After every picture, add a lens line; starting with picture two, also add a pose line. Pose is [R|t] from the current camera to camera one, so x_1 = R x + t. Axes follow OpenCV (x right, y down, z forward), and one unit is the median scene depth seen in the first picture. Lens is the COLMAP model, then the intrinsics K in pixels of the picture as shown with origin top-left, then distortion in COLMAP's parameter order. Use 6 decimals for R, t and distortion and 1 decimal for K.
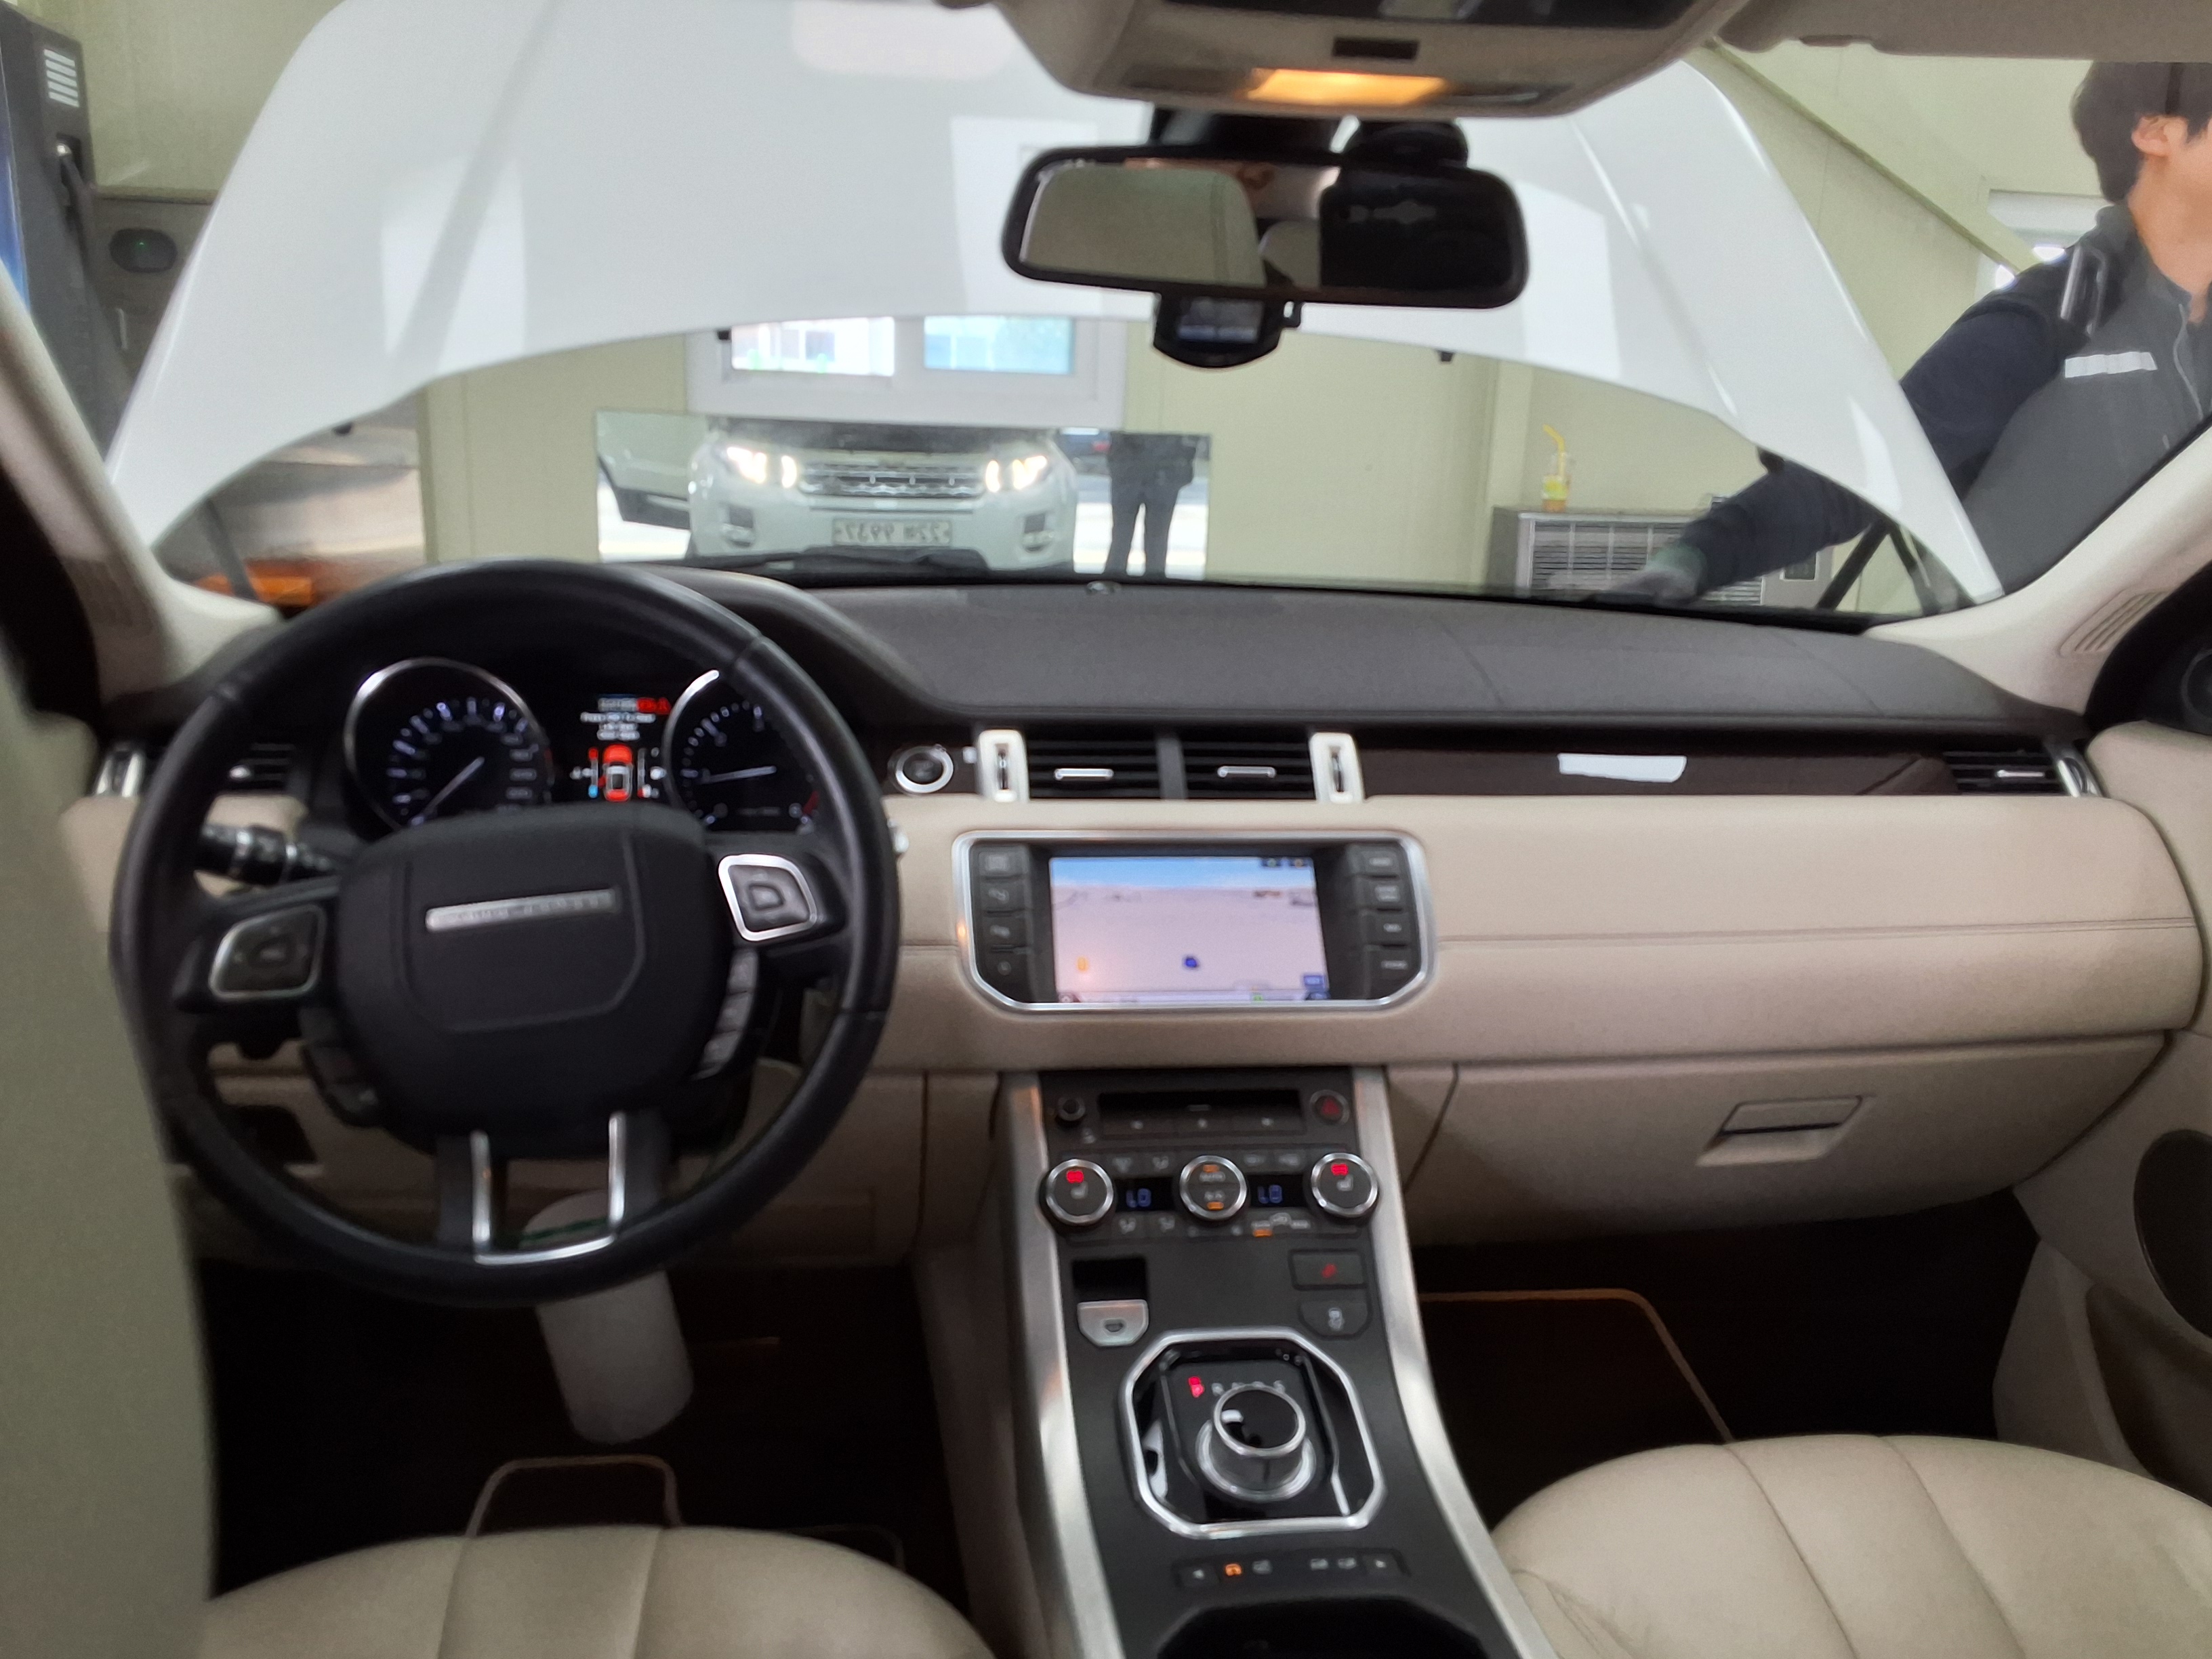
lens RADIAL K [[1800.0, 0, 1106.0], [0, 1800.0, 829.5], [0, 0, 1]] dist [0.096030, 0.000760]
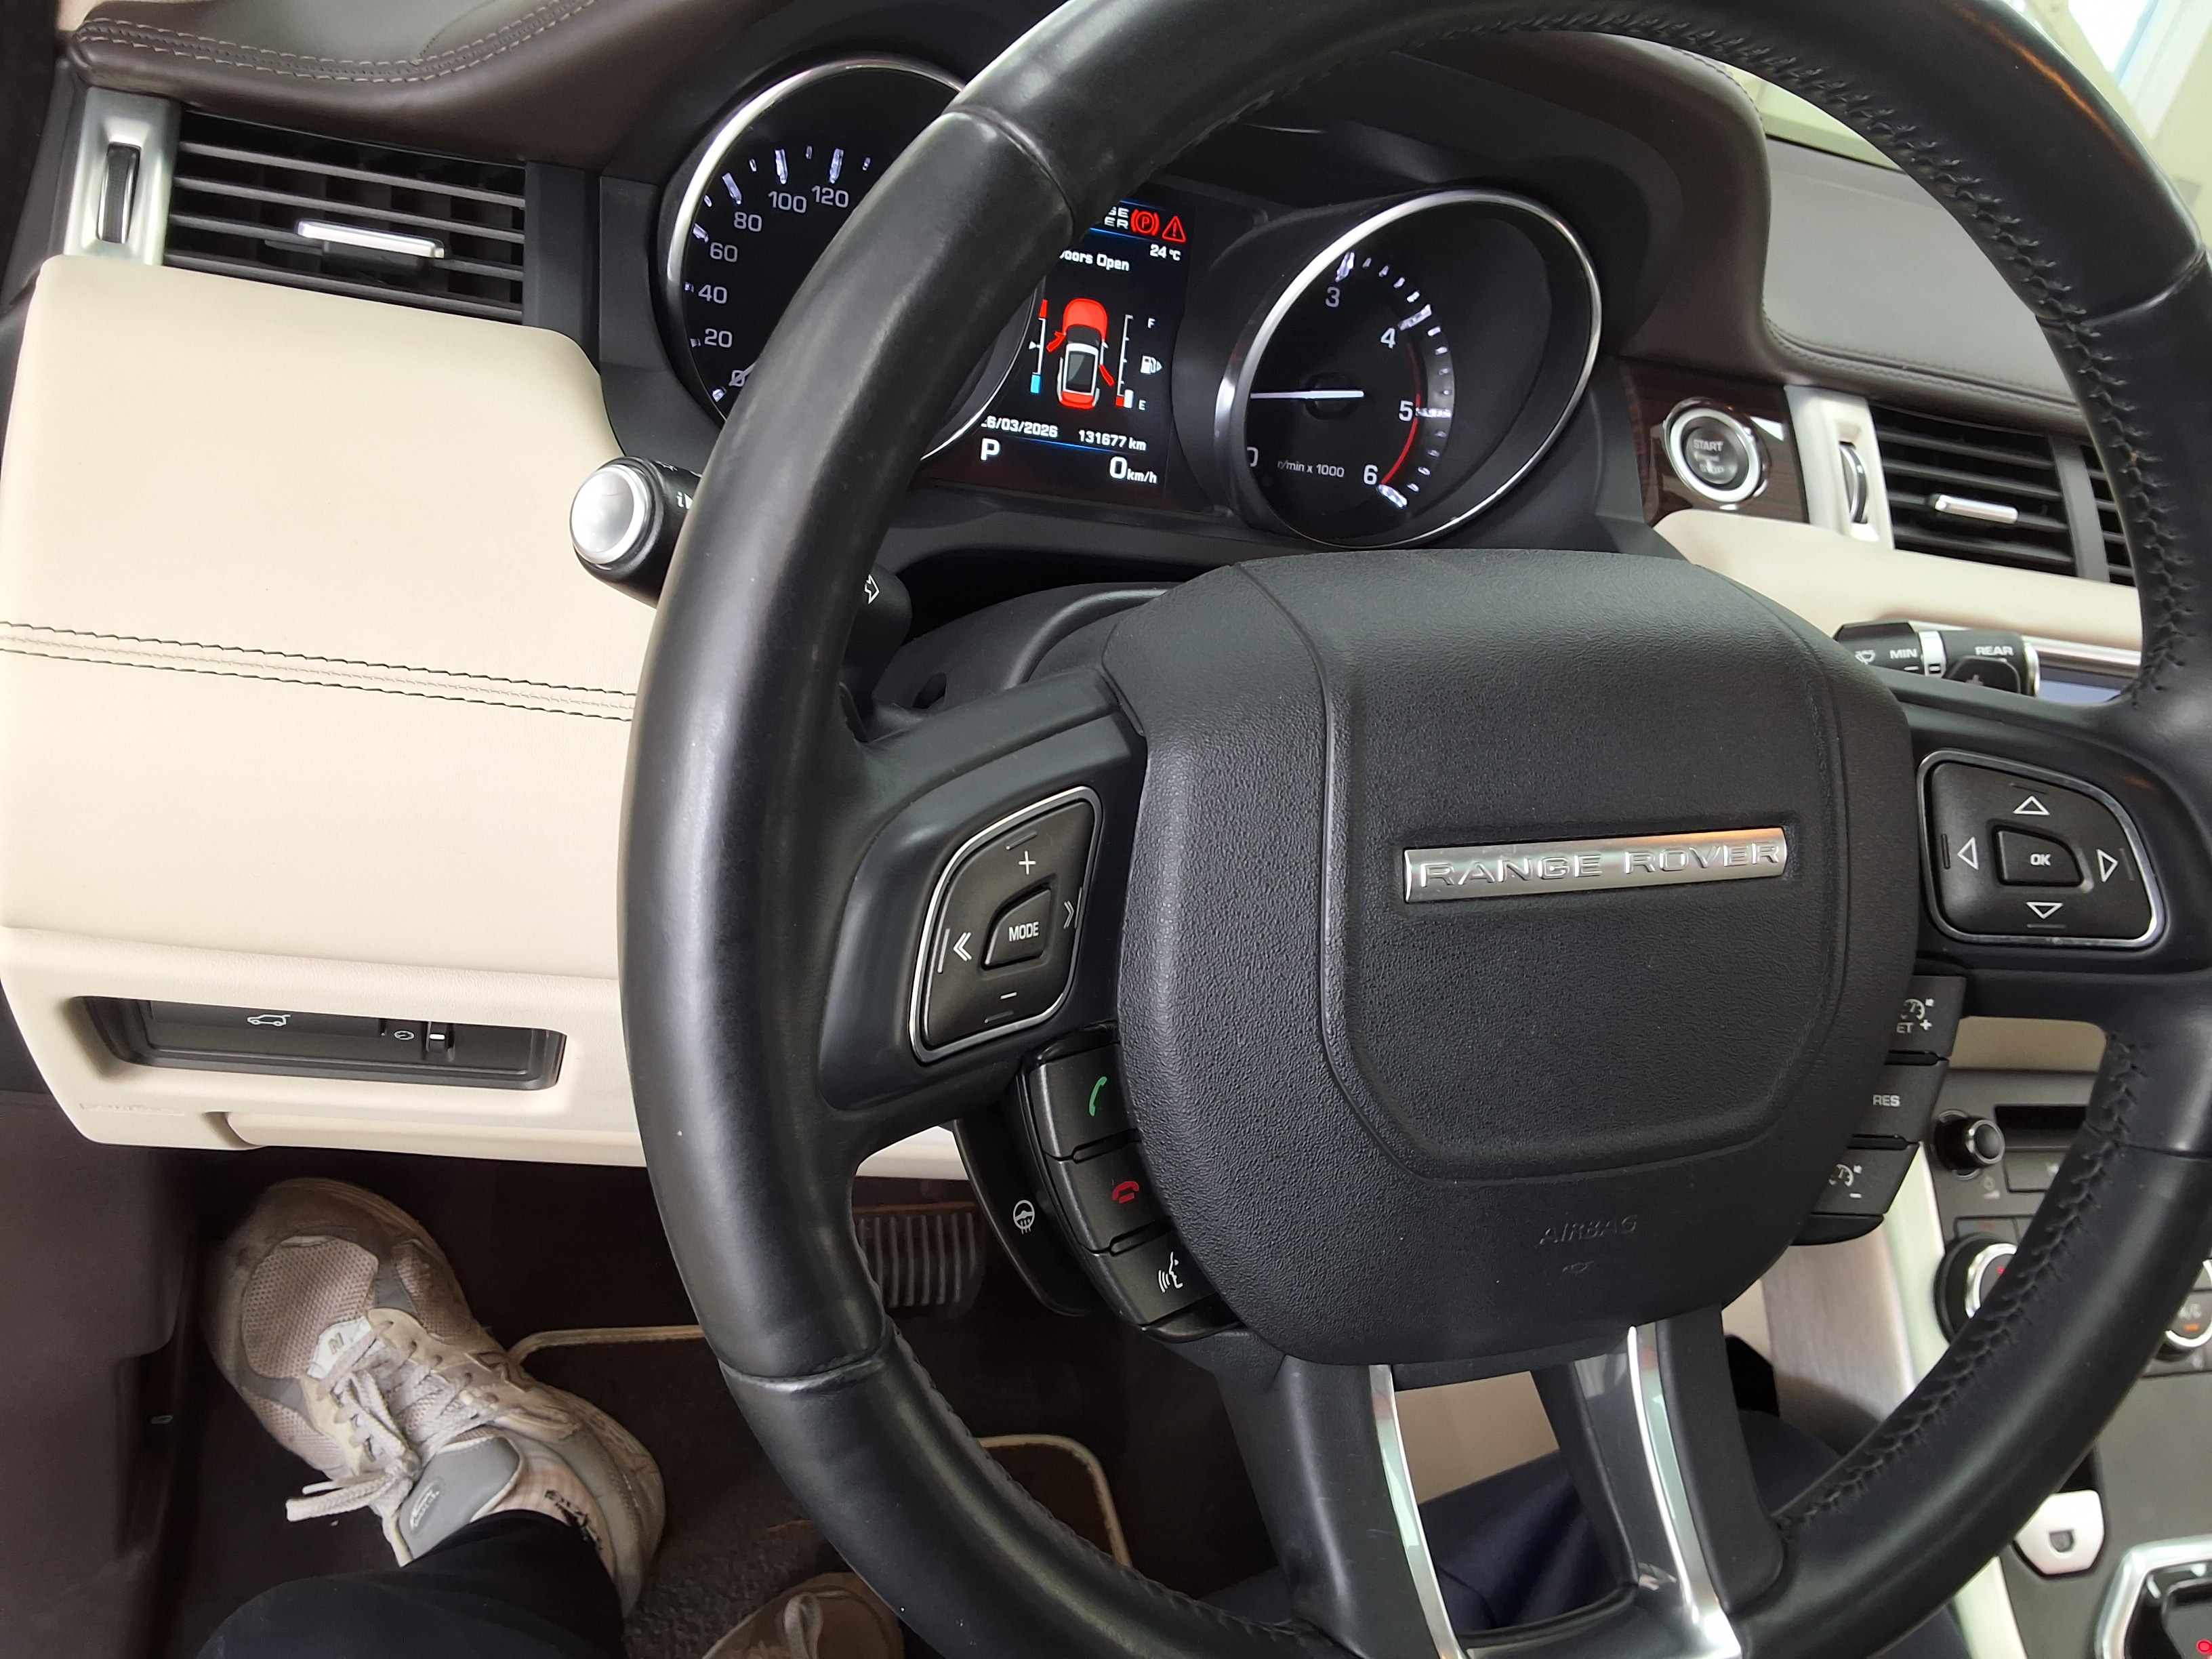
lens RADIAL K [[1804.7, 0, 1106.0], [0, 1804.7, 829.5], [0, 0, 1]] dist [0.044017, 0.000427]
pose [[0.961893, 0.098178, 0.255193, -0.398279], [-0.161621, 0.956965, 0.241031, -0.028466], [-0.220547, -0.273090, 0.936366, 0.508451]]
